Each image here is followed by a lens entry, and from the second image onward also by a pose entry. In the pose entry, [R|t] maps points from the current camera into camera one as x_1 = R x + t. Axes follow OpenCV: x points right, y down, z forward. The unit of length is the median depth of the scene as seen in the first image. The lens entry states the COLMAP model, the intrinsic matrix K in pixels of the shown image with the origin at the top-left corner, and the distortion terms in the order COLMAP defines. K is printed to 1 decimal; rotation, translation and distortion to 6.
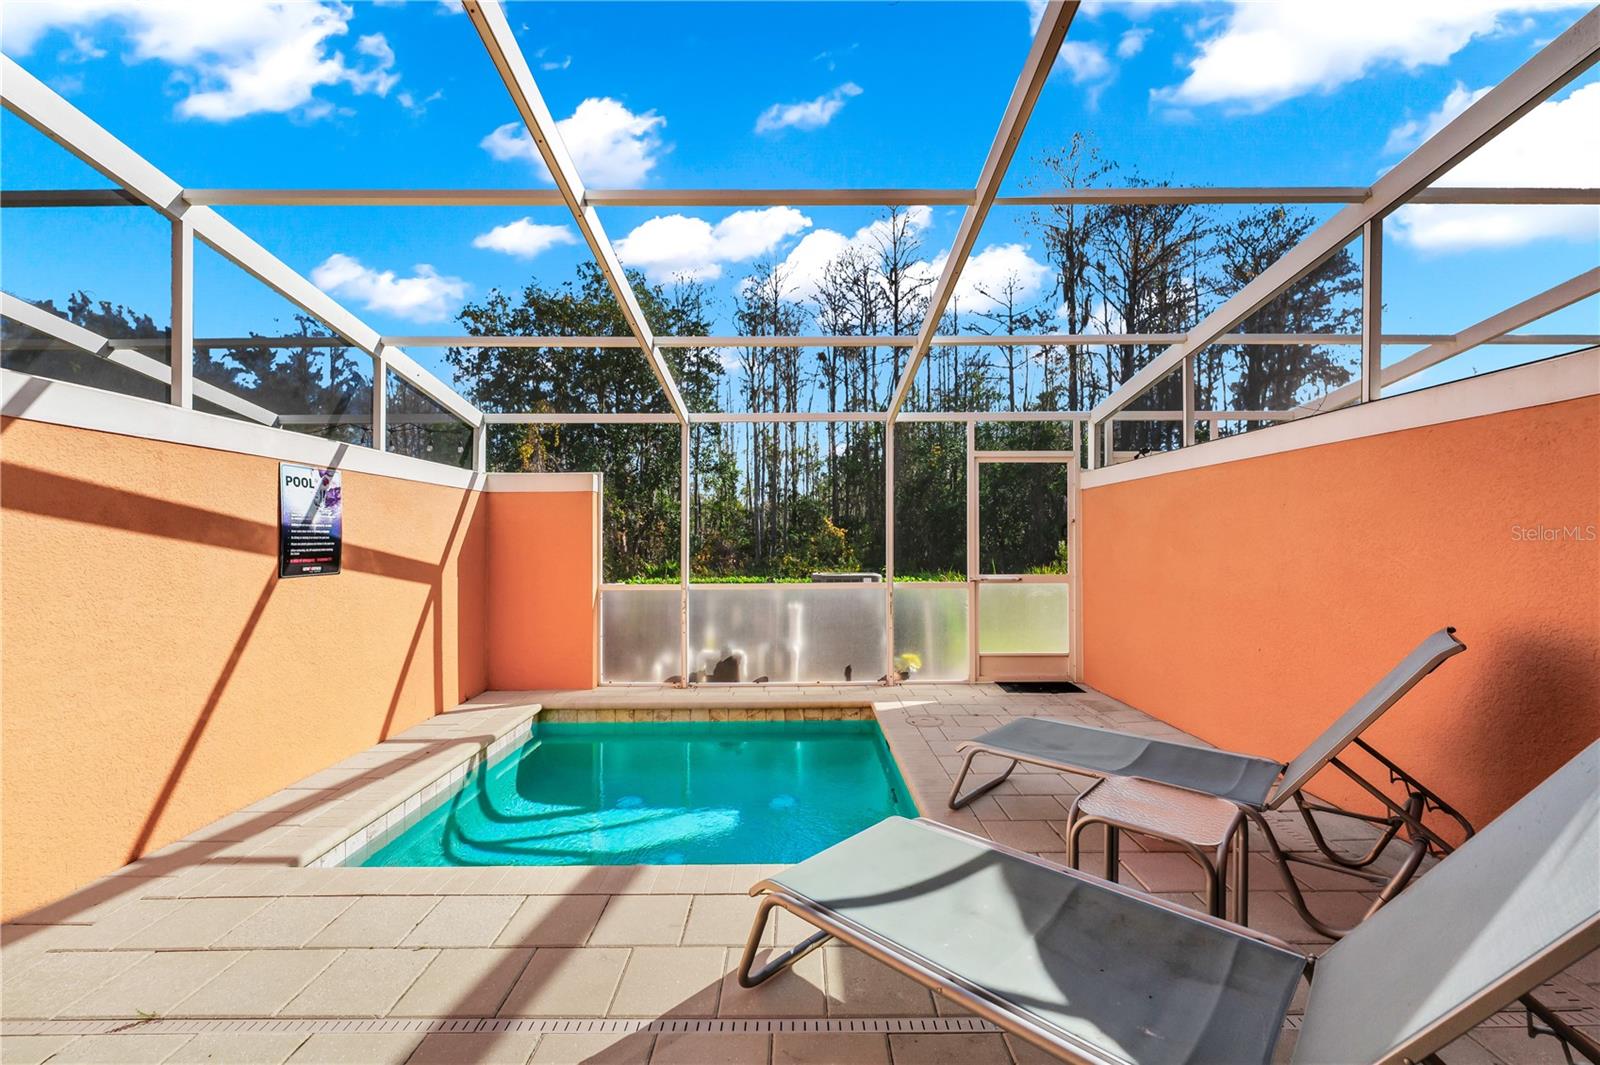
lens RADIAL K [[663.9, 0, 794.8], [0, 663.9, 534.7], [0, 0, 1]] dist [-0.001657, -0.000147]
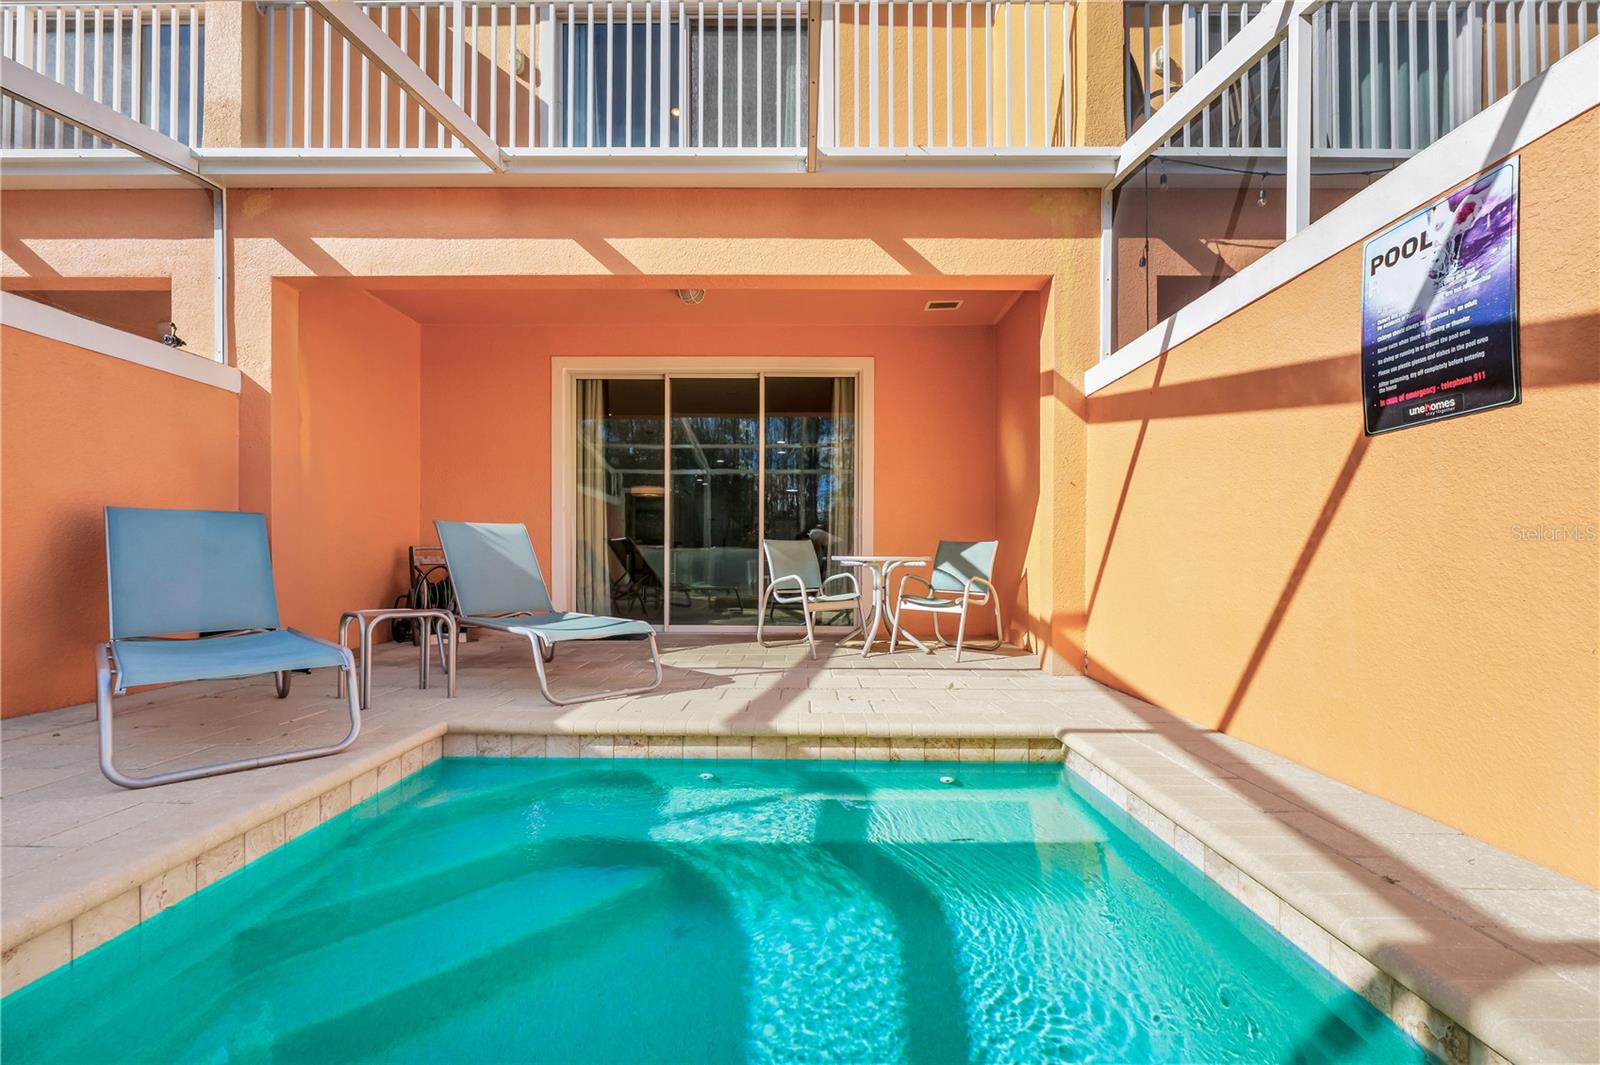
lens RADIAL K [[663.9, 0, 794.8], [0, 663.9, 534.7], [0, 0, 1]] dist [-0.001657, -0.000147]
pose [[-0.999958, 0.008620, 0.003016, -0.249536], [0.008480, 0.999005, -0.043794, 0.164771], [-0.003390, -0.043767, -0.999036, 1.497005]]
